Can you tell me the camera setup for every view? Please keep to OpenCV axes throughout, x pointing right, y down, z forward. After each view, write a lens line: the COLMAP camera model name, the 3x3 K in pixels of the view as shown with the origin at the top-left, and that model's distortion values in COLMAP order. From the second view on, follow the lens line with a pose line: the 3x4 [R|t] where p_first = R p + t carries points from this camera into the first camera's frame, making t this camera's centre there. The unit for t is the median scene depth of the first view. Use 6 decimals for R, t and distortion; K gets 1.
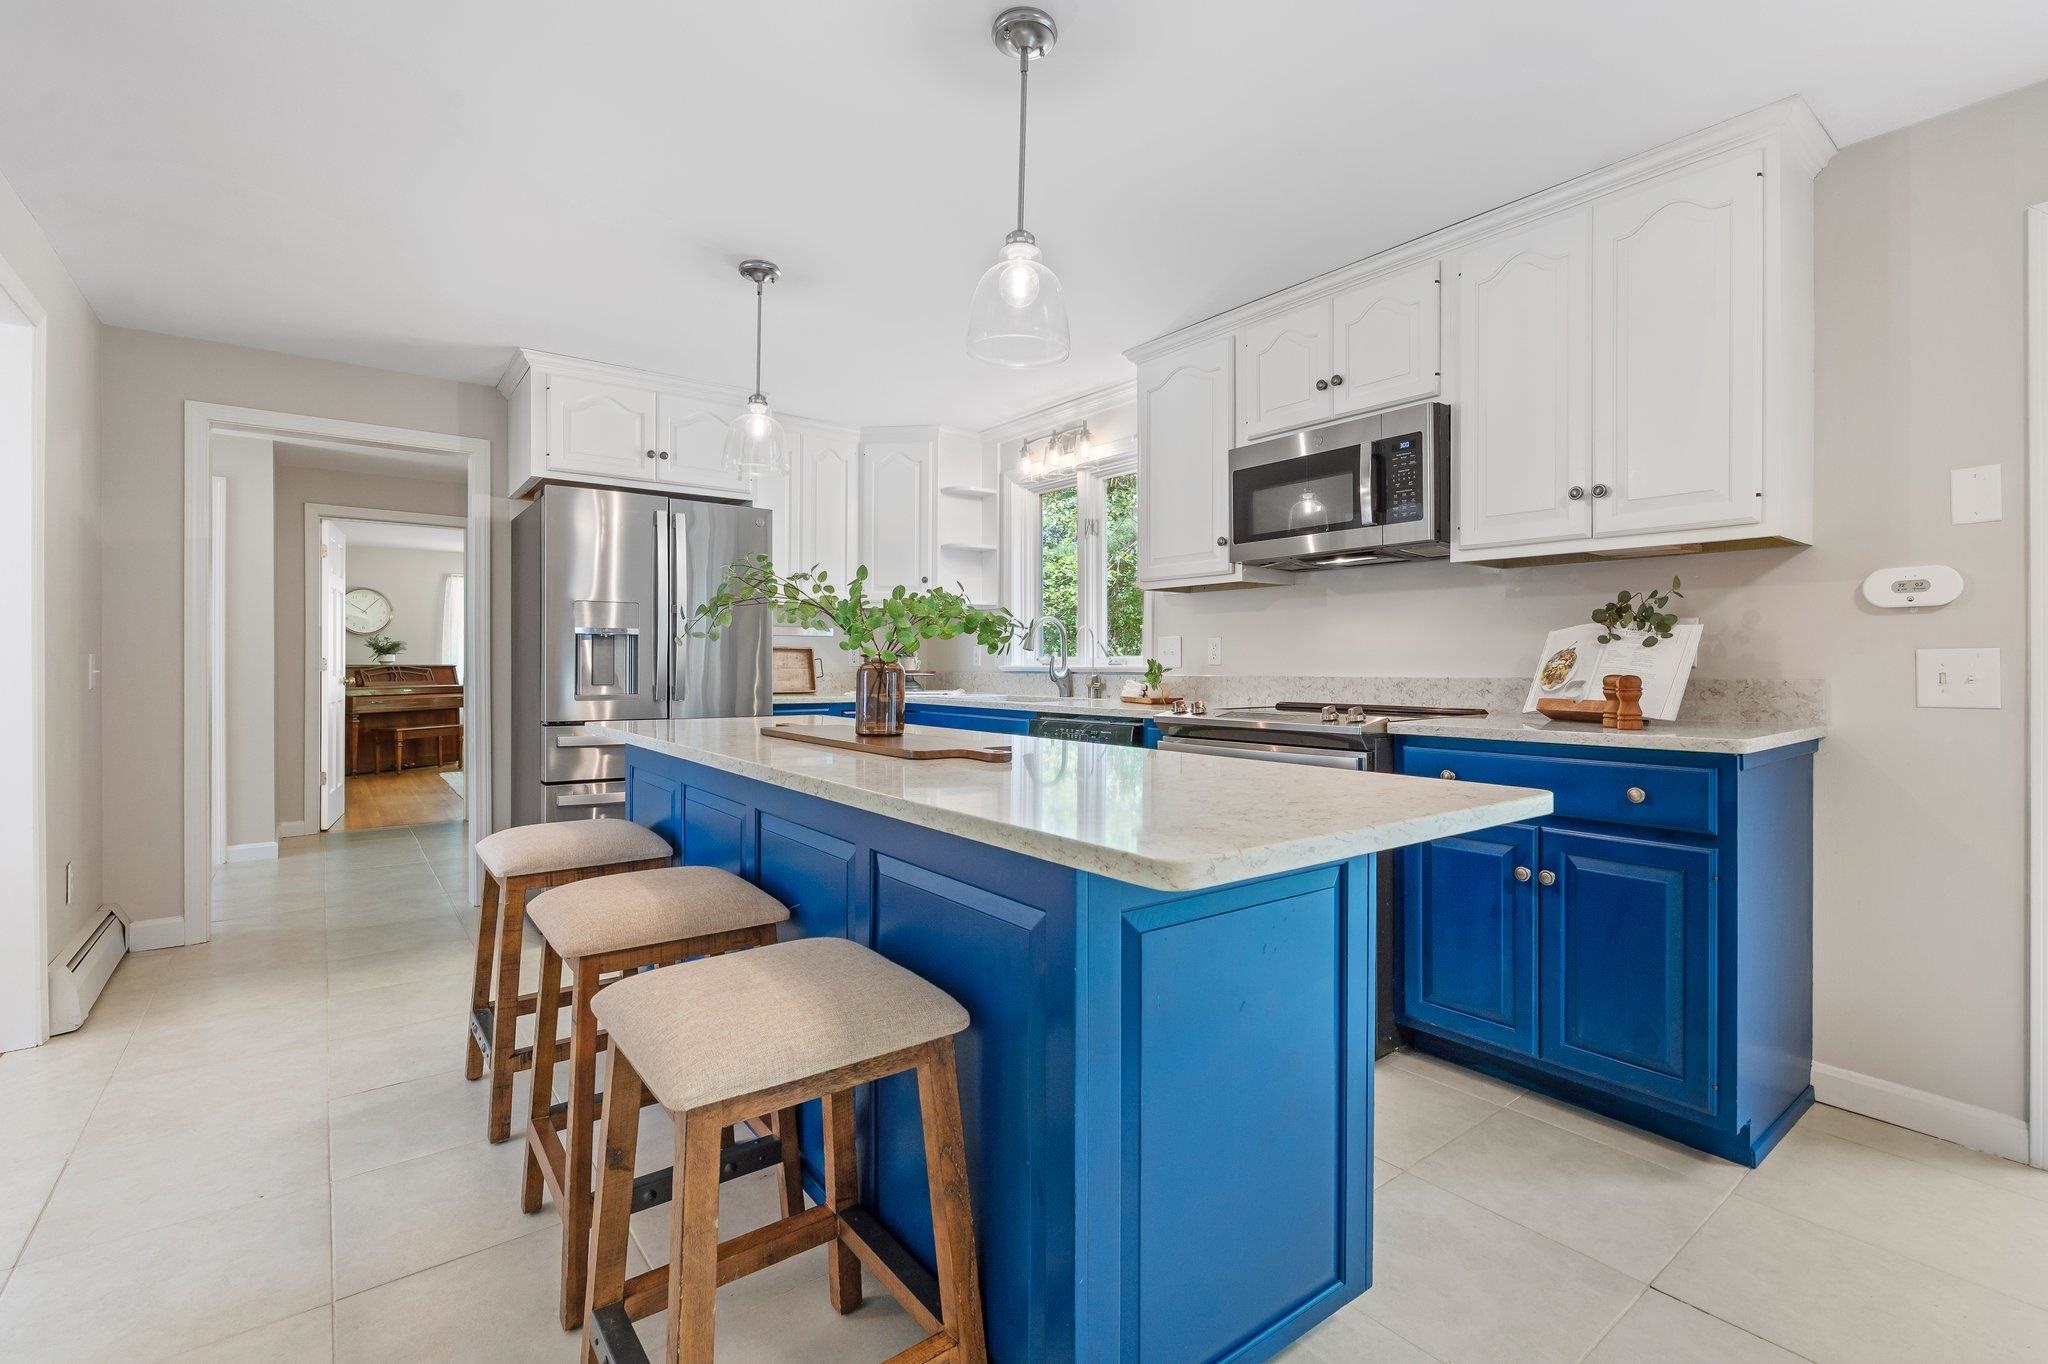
lens RADIAL K [[908.6, 0, 1028.0], [0, 908.6, 676.0], [0, 0, 1]] dist [-0.002431, 0.000696]
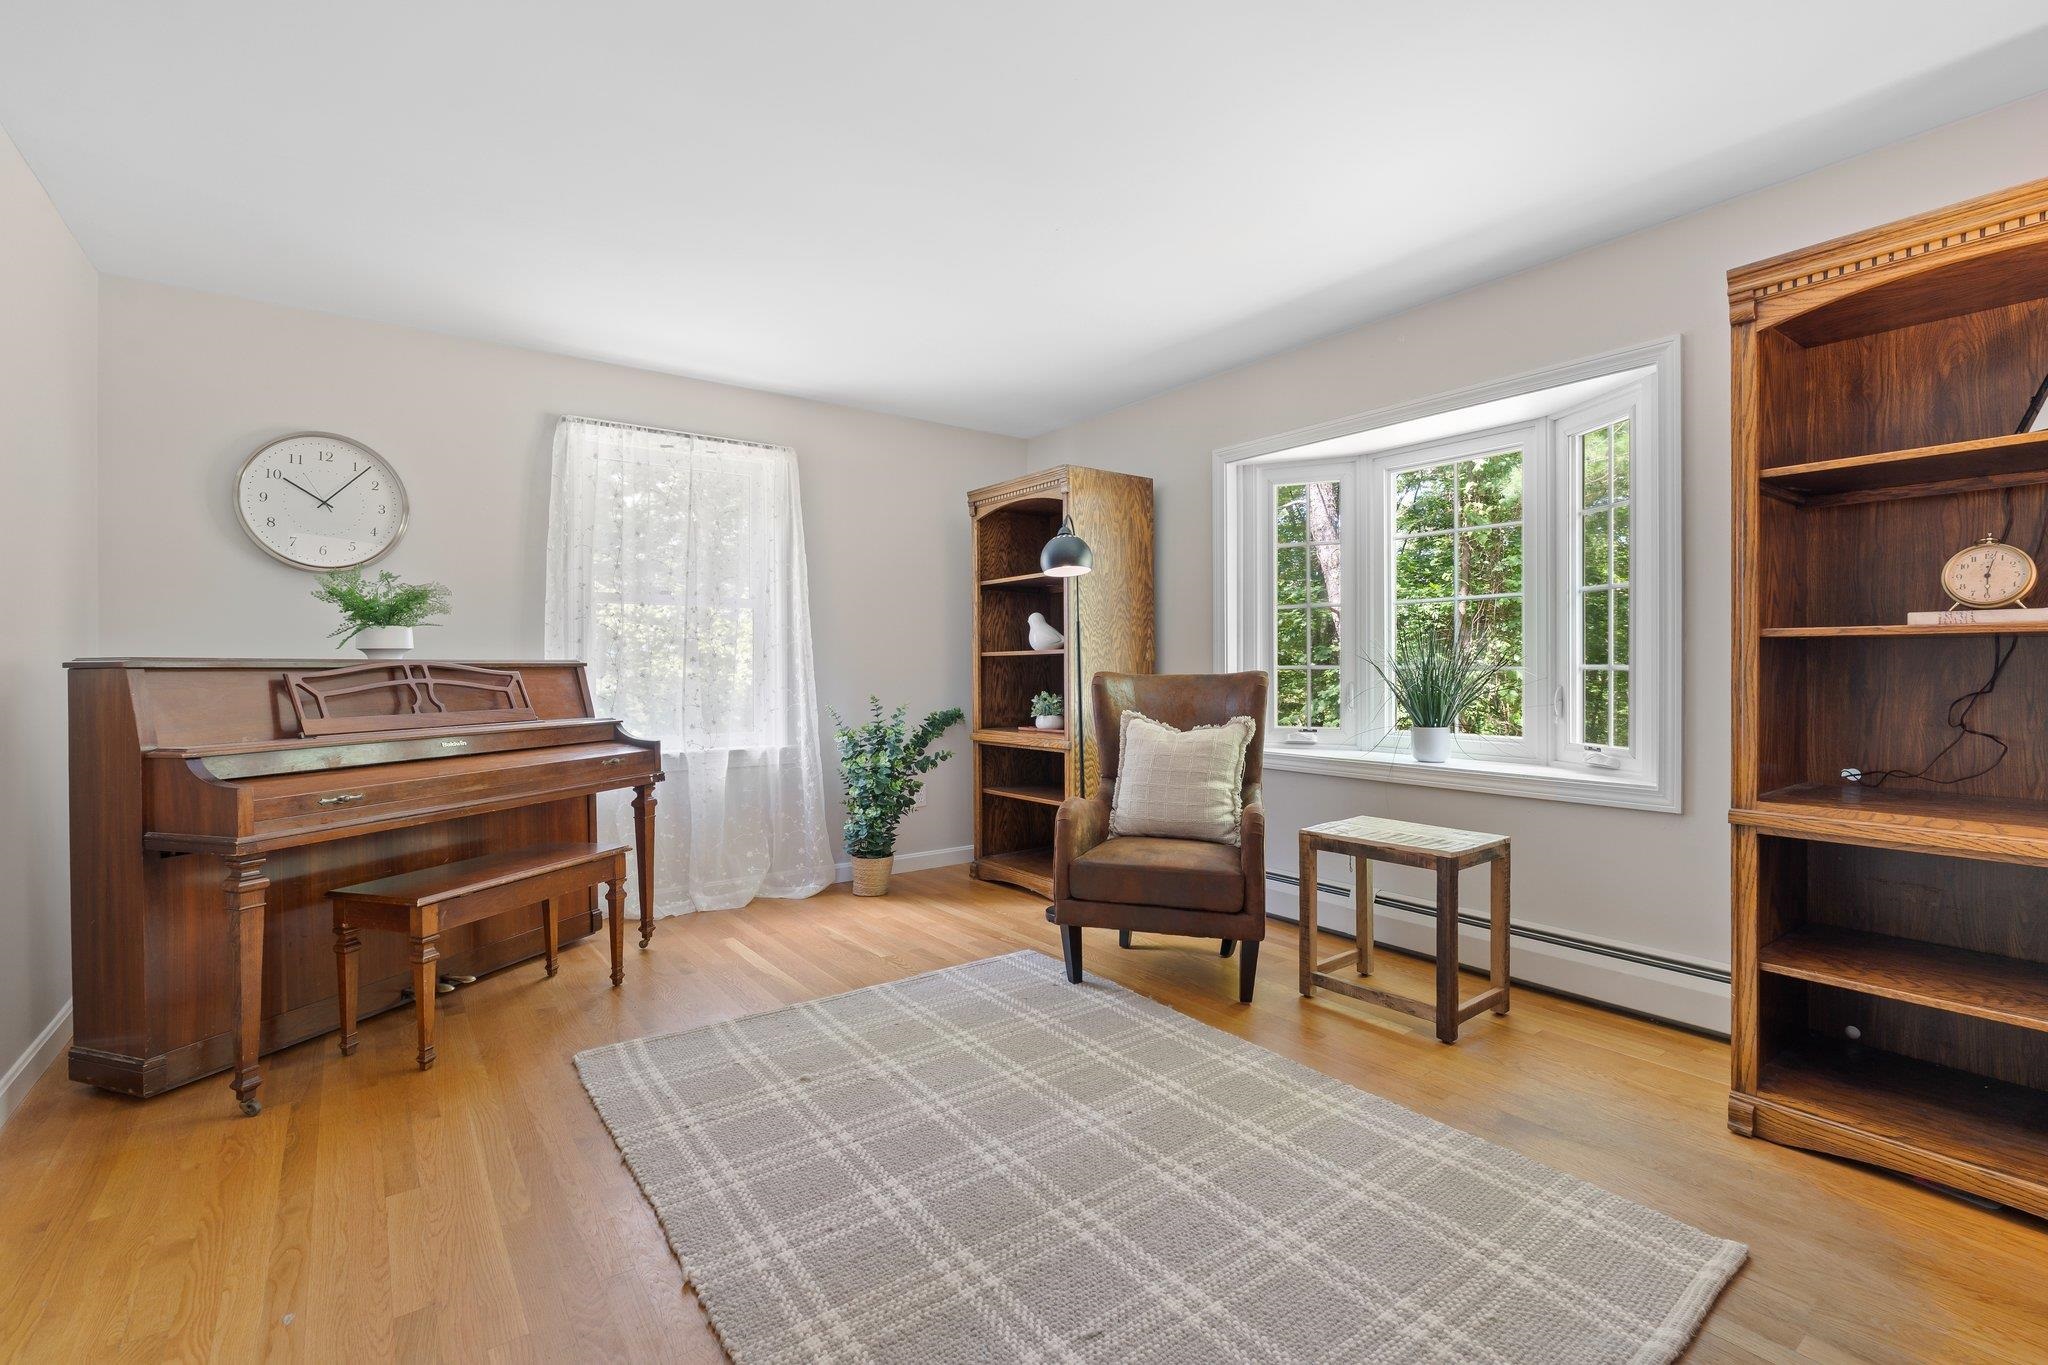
lens RADIAL K [[908.6, 0, 1019.5], [0, 908.6, 676.9], [0, 0, 1]] dist [-0.002431, 0.000696]
pose [[0.999695, -0.000475, -0.024687, -0.480170], [0.000589, 0.999989, 0.004621, -0.007754], [0.024685, -0.004635, 0.999685, 0.691928]]
